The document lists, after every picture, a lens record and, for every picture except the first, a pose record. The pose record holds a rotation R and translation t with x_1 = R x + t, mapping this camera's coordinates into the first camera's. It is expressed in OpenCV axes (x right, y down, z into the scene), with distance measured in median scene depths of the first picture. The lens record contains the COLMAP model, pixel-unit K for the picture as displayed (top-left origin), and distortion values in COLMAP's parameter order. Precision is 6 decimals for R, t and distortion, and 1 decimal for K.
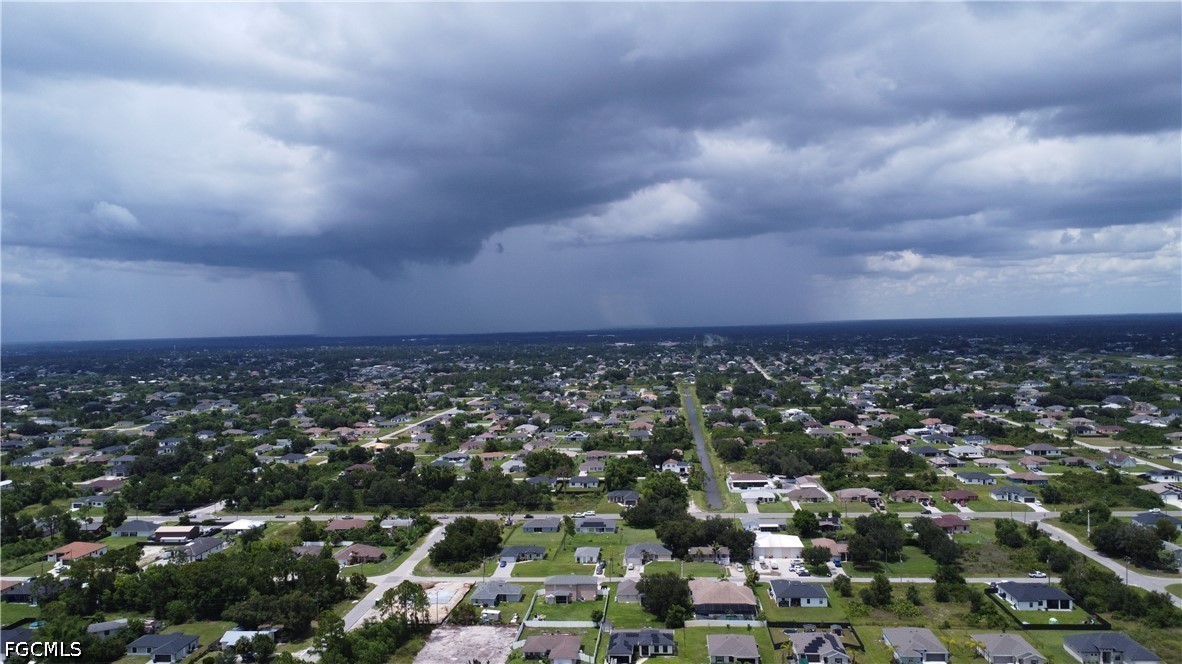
lens RADIAL K [[888.0, 0, 587.5], [0, 888.0, 330.8], [0, 0, 1]] dist [0.004219, 0.000806]
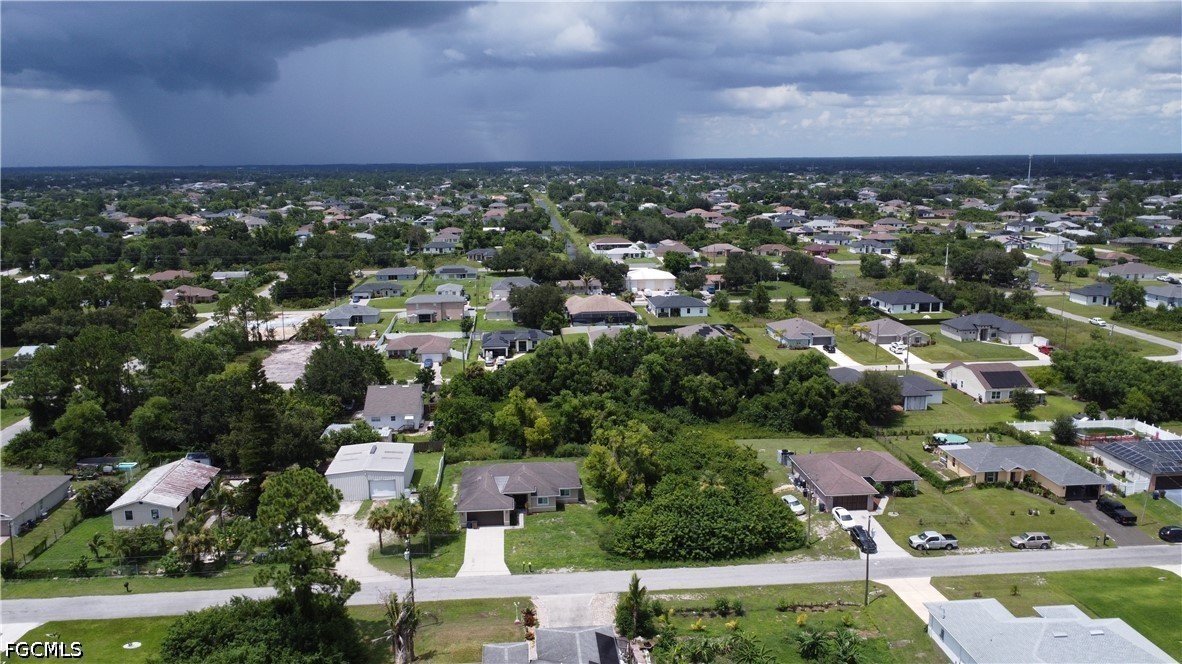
lens RADIAL K [[888.0, 0, 587.5], [0, 888.0, 330.8], [0, 0, 1]] dist [0.004219, 0.000806]
pose [[0.984907, -0.020071, 0.171918, -0.018509], [-0.010939, 0.984051, 0.177553, 0.127437], [-0.172739, -0.176753, 0.968979, 0.072633]]
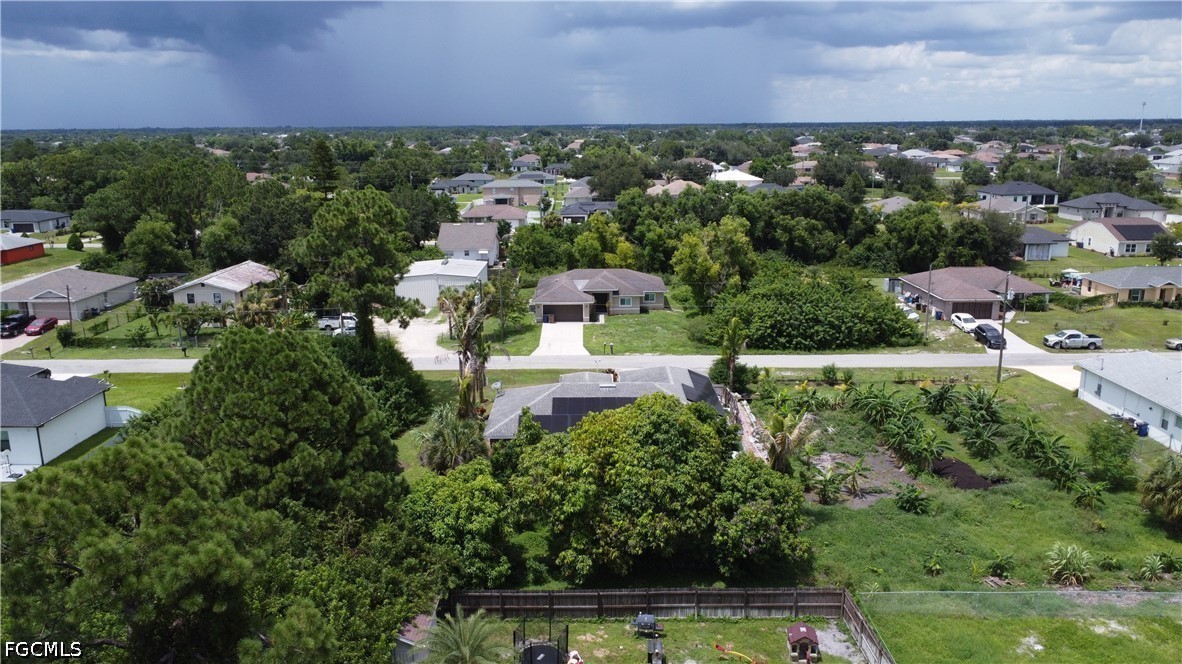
lens RADIAL K [[891.7, 0, 587.3], [0, 891.7, 313.8], [0, 0, 1]] dist [0.005764, -0.001609]
pose [[0.996135, -0.002684, 0.087798, -0.019044], [-0.014585, 0.980604, 0.195455, 0.198602], [-0.086620, -0.195980, 0.976775, 0.089090]]
